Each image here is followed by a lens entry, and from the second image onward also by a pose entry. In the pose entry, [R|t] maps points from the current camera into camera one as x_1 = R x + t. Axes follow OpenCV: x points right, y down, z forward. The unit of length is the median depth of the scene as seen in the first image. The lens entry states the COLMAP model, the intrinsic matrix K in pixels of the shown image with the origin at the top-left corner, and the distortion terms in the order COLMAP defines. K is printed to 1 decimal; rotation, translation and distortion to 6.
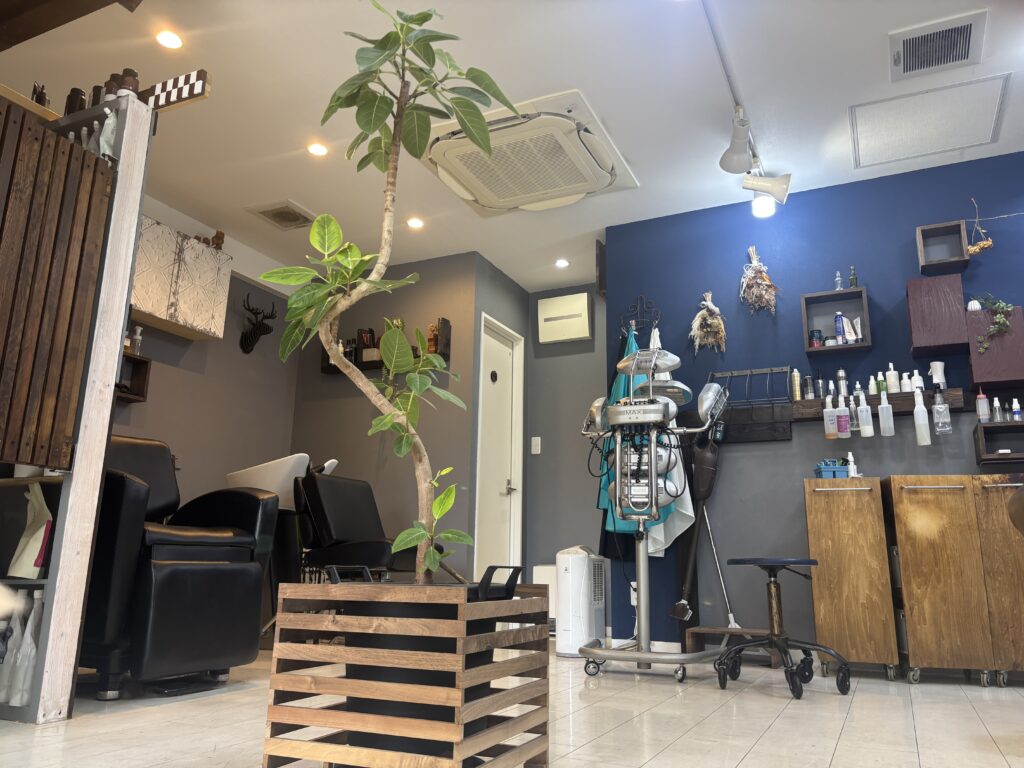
lens RADIAL K [[782.8, 0, 508.6], [0, 782.8, 380.9], [0, 0, 1]] dist [0.100166, -0.104884]
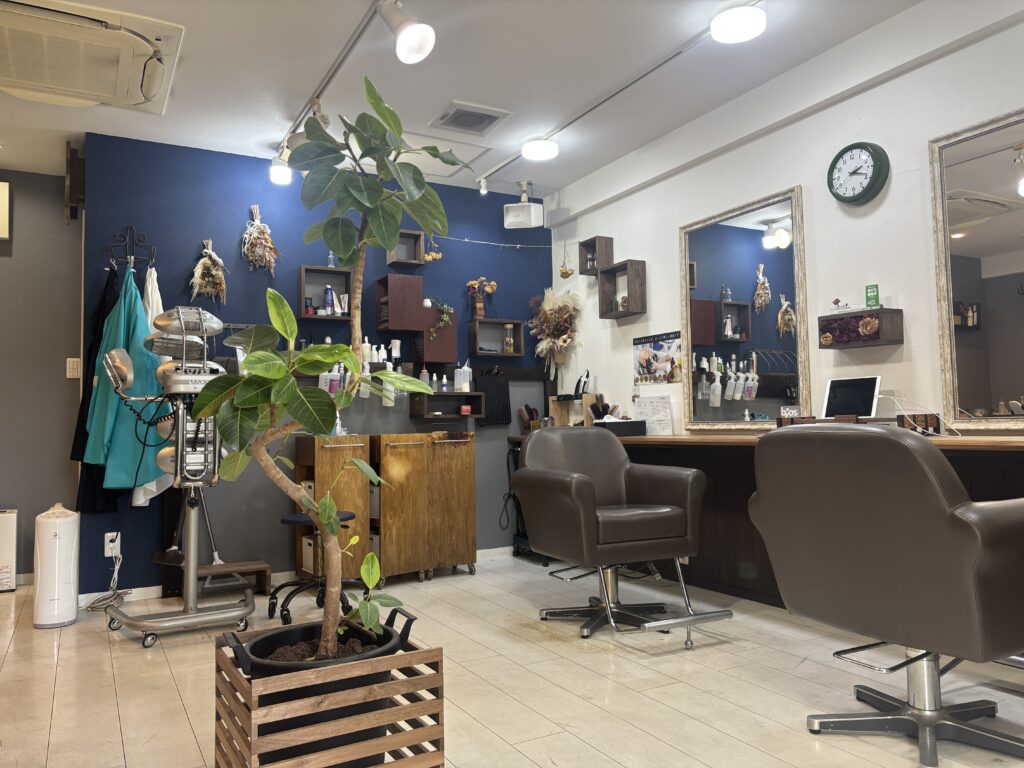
lens RADIAL K [[782.8, 0, 508.6], [0, 782.8, 380.9], [0, 0, 1]] dist [0.100166, -0.104884]
pose [[0.597370, 0.019574, 0.801727, -0.390802], [-0.158927, 0.982765, 0.094423, -0.112384], [-0.786061, -0.183822, 0.590185, 0.097399]]
